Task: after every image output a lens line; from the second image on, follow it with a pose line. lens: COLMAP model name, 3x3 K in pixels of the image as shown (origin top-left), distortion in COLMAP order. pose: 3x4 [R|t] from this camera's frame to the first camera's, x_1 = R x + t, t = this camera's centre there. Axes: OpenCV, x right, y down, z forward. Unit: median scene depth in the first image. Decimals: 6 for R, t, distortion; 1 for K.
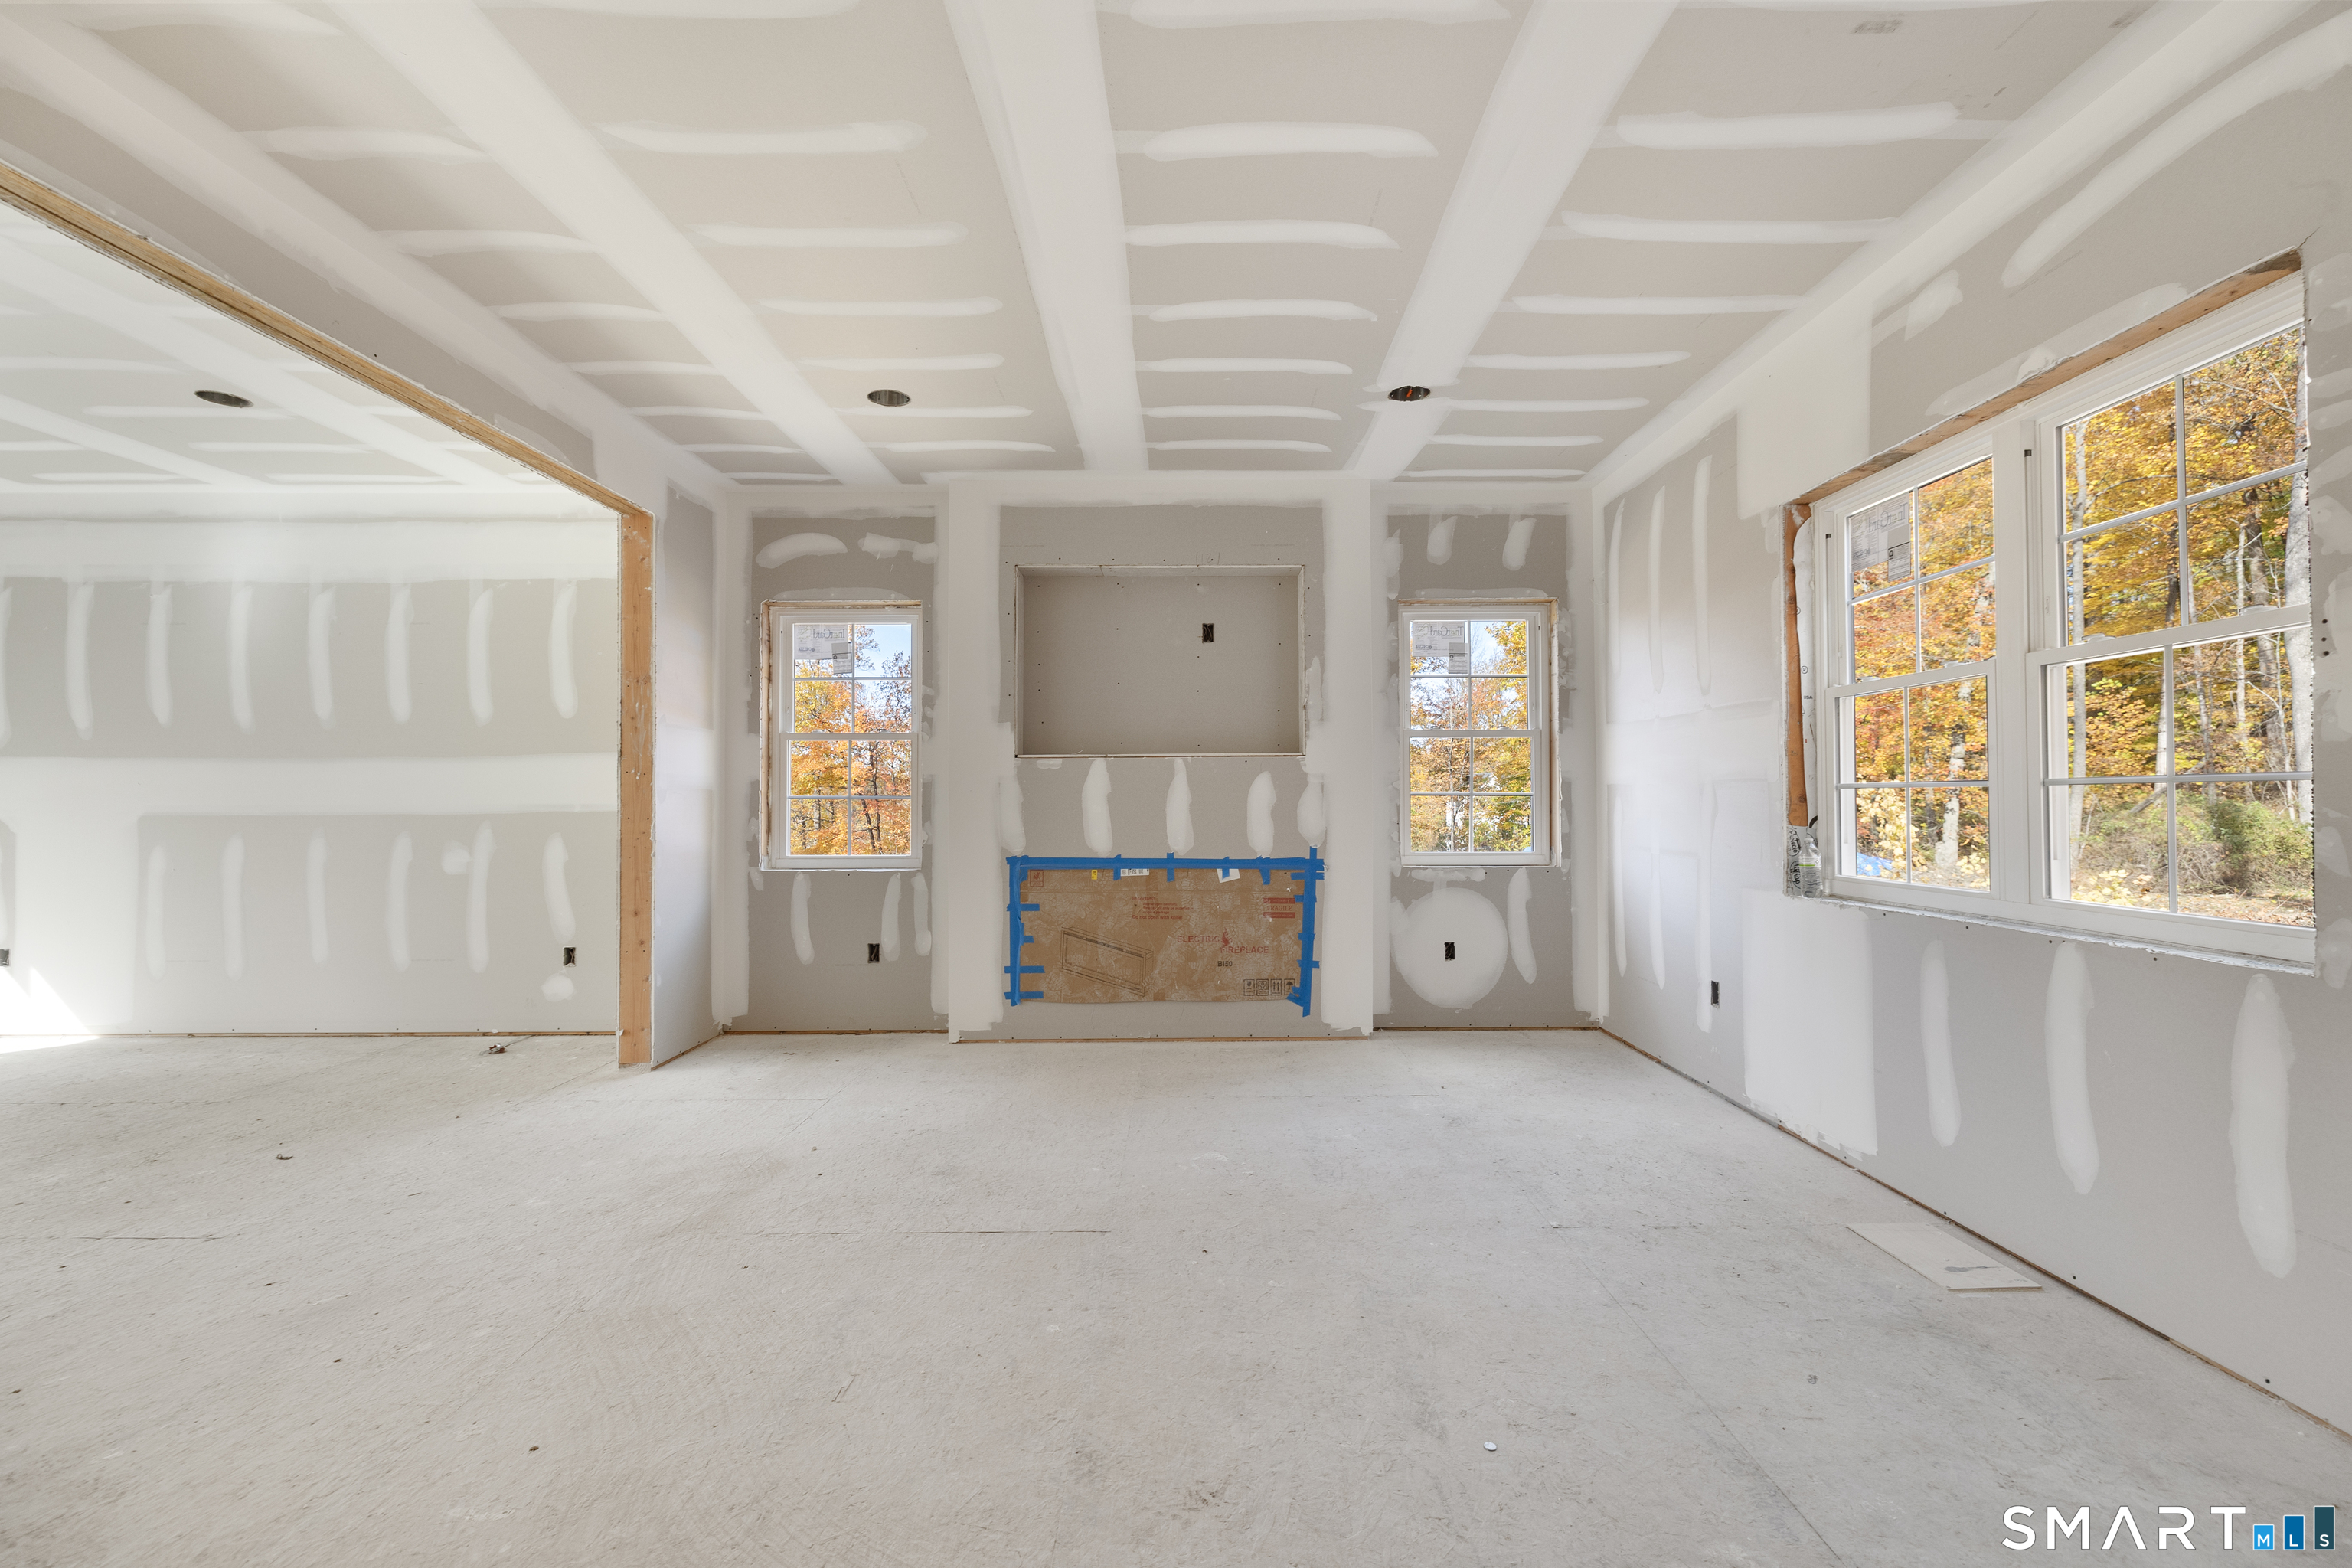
lens RADIAL K [[985.5, 0, 1197.8], [0, 985.5, 790.6], [0, 0, 1]] dist [0.001322, -0.000967]
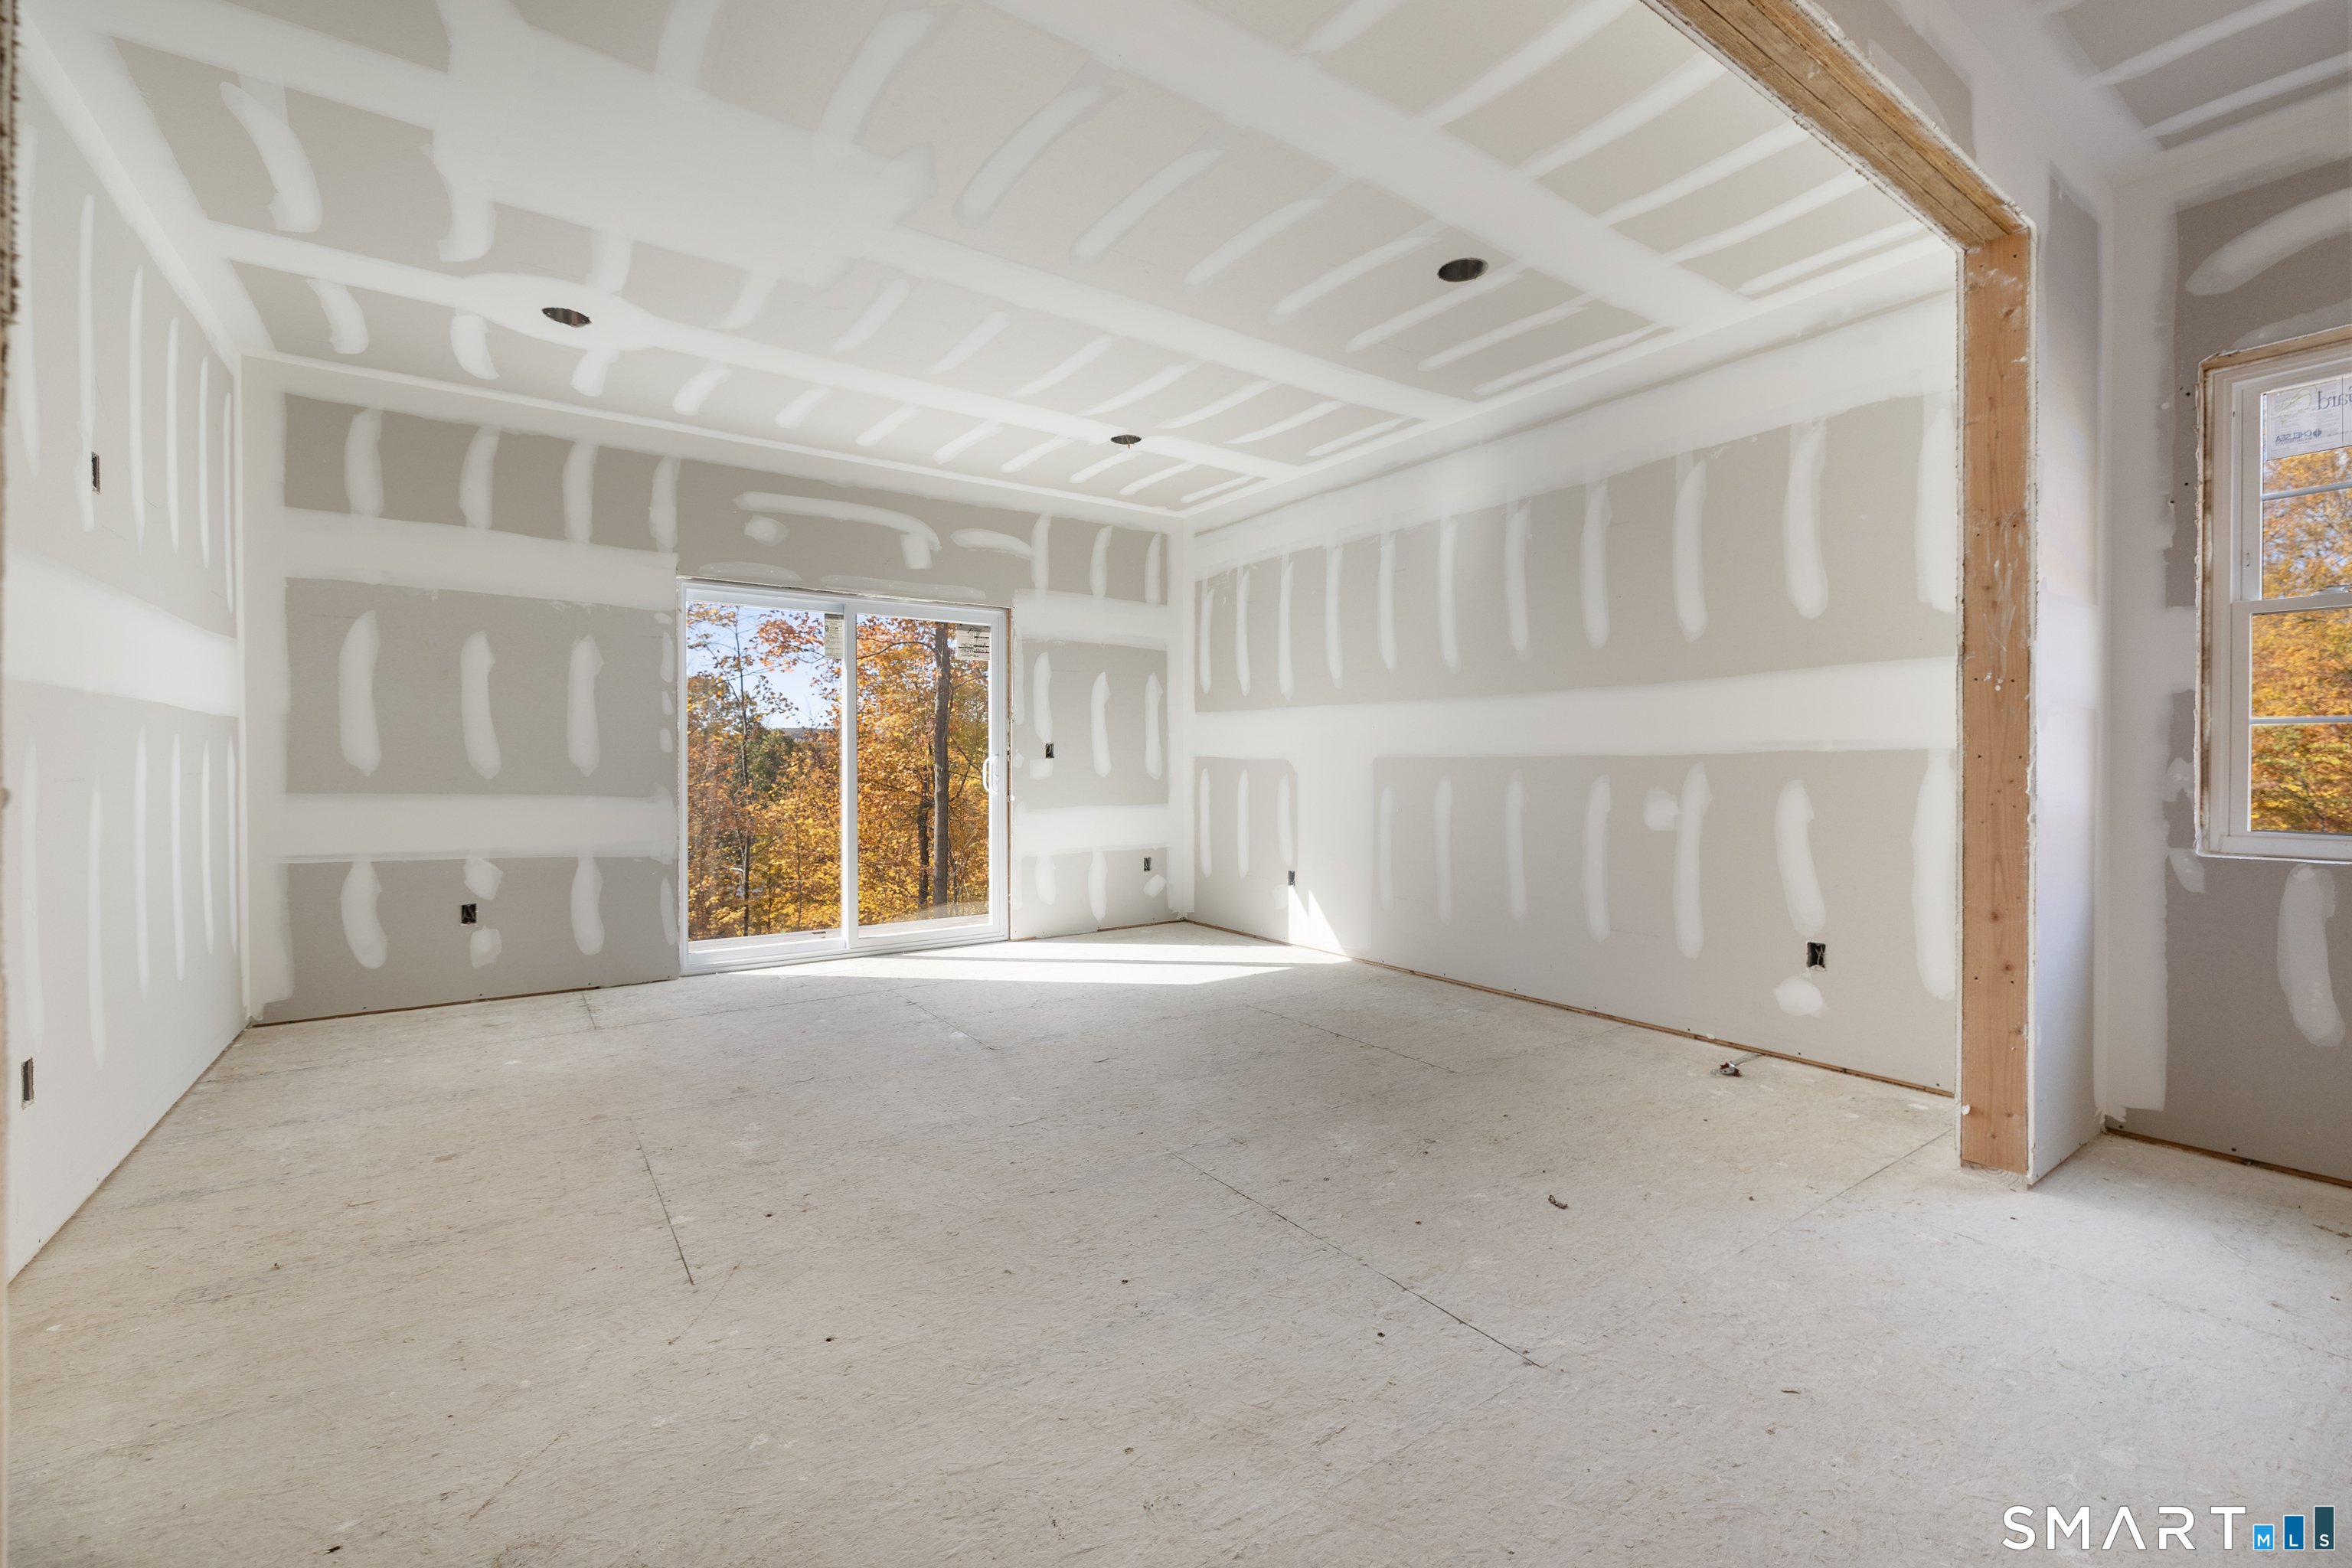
lens RADIAL K [[985.5, 0, 1179.2], [0, 985.5, 774.9], [0, 0, 1]] dist [0.001322, -0.000967]
pose [[0.560470, 0.013222, -0.828069, -0.326405], [0.010053, 0.999690, 0.022767, 0.019257], [0.828114, -0.021085, 0.560164, 0.241857]]
